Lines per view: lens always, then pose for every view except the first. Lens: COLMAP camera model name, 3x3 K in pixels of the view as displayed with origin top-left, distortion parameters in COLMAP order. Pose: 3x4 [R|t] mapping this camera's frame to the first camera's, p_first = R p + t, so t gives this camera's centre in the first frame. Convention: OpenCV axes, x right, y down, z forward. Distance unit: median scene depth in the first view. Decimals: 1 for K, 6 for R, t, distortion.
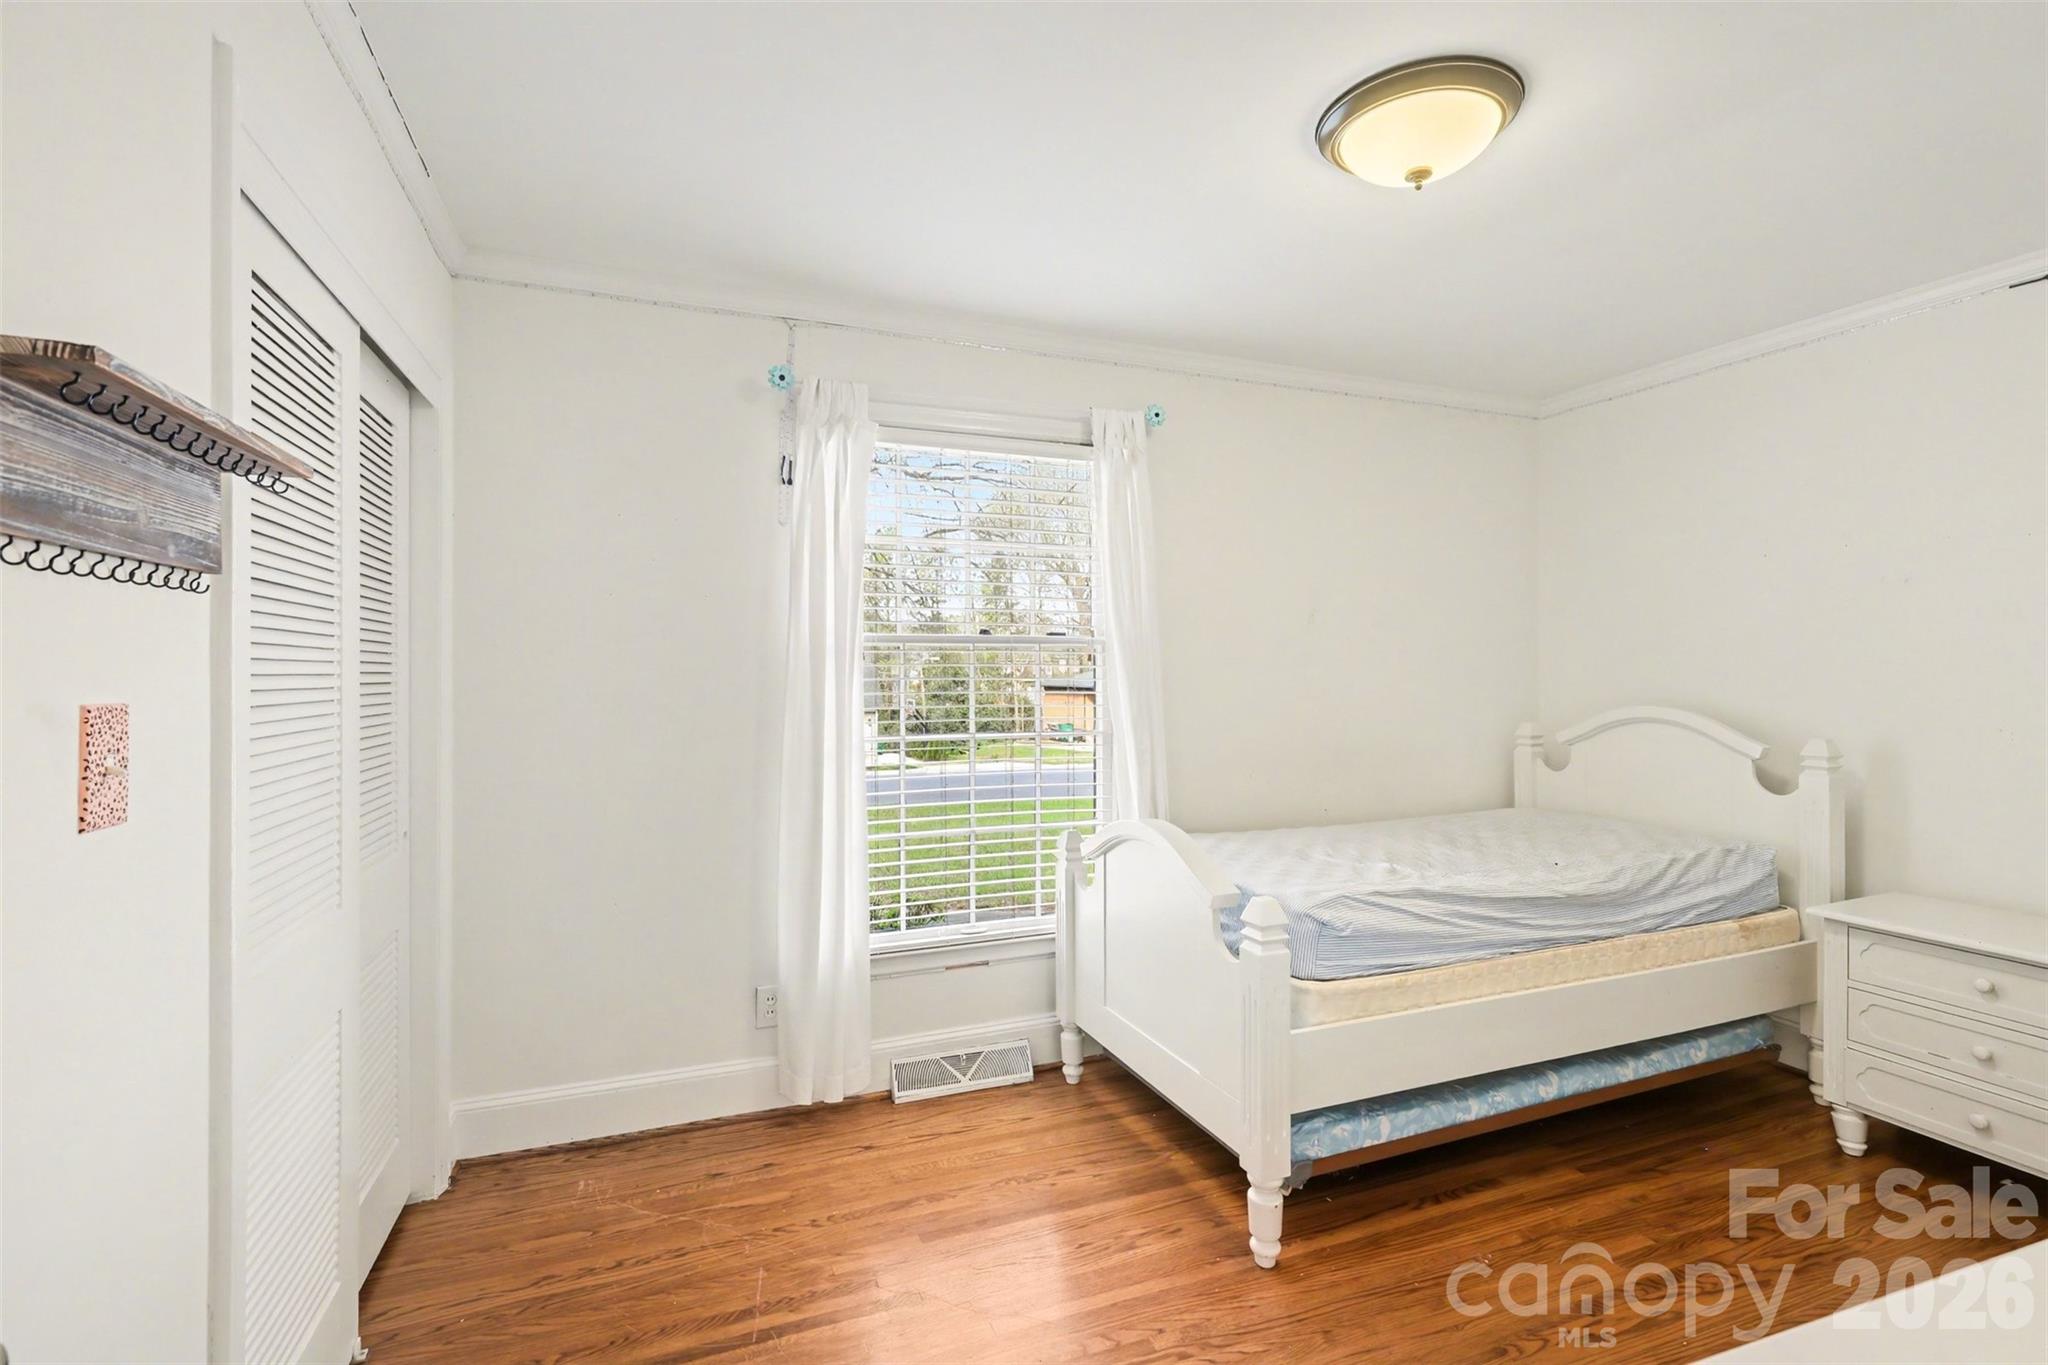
lens RADIAL K [[945.1, 0, 1033.7], [0, 945.1, 679.6], [0, 0, 1]] dist [0.002875, 0.000502]
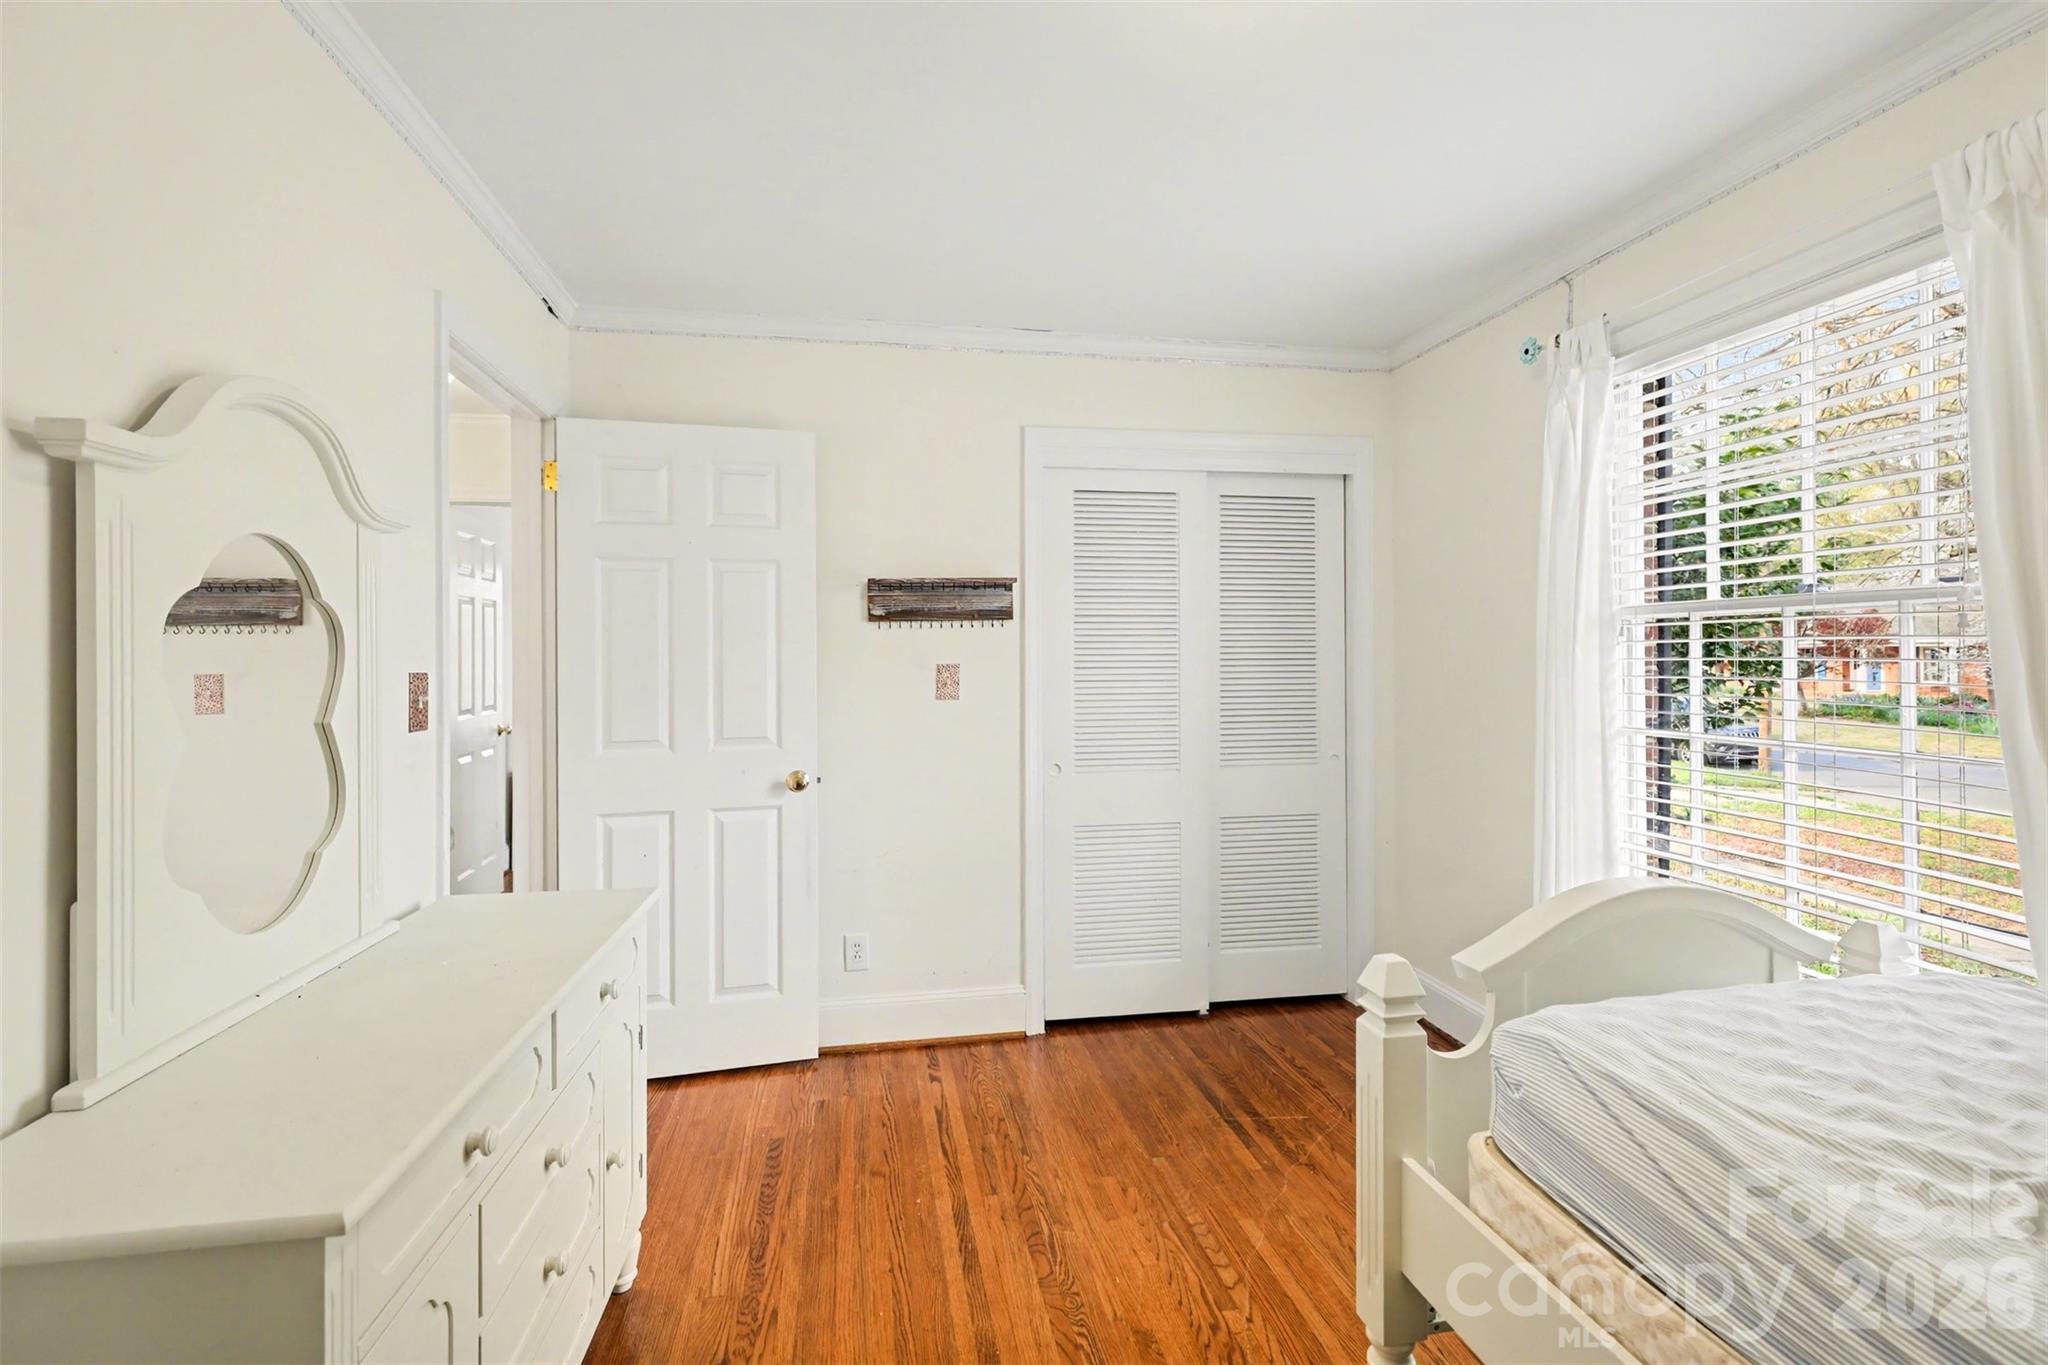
lens RADIAL K [[943.6, 0, 1024.3], [0, 943.6, 663.6], [0, 0, 1]] dist [0.002124, -0.000831]
pose [[-0.200280, 0.012872, -0.979654, 0.767758], [-0.001365, 0.999909, 0.013417, -0.006456], [0.979738, 0.004024, -0.200245, 0.652152]]
